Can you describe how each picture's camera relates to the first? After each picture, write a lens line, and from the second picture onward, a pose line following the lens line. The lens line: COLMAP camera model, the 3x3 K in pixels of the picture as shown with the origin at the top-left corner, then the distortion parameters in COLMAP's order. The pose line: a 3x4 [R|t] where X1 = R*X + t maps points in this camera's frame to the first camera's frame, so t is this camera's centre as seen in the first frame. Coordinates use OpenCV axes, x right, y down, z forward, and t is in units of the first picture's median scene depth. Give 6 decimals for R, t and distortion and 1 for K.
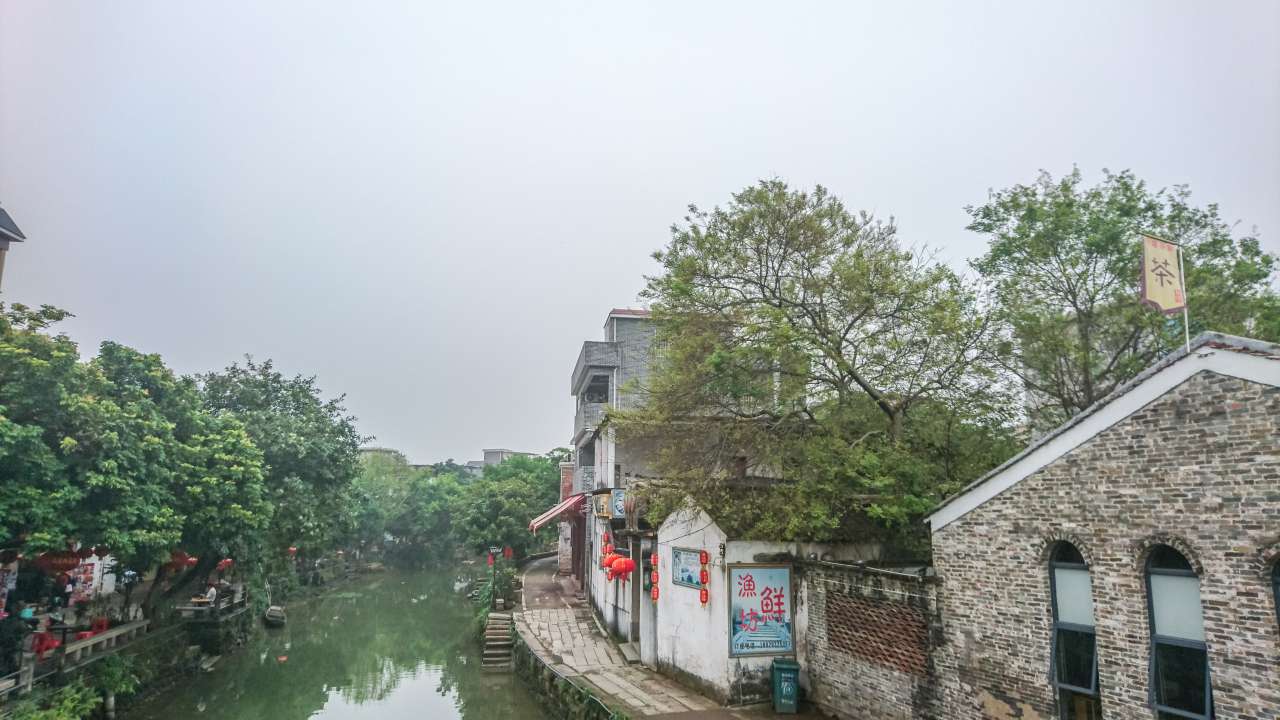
lens RADIAL K [[865.9, 0, 647.1], [0, 865.9, 359.5], [0, 0, 1]] dist [0.082080, -0.109330]
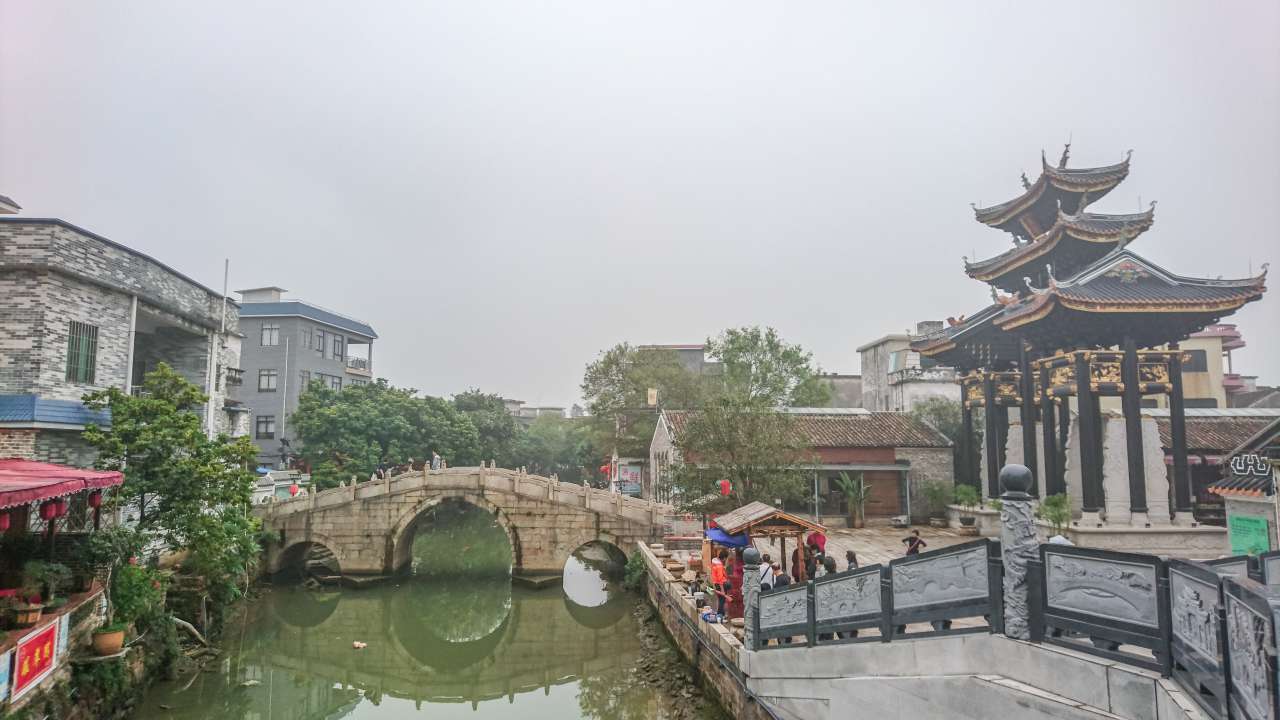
lens RADIAL K [[787.8, 0, 647.8], [0, 787.8, 374.1], [0, 0, 1]] dist [0.124126, -0.167661]
pose [[0.977159, -0.030687, -0.210283, 0.757779], [0.047550, 0.996003, 0.075610, -0.280316], [0.207123, -0.083882, 0.974712, -1.612469]]
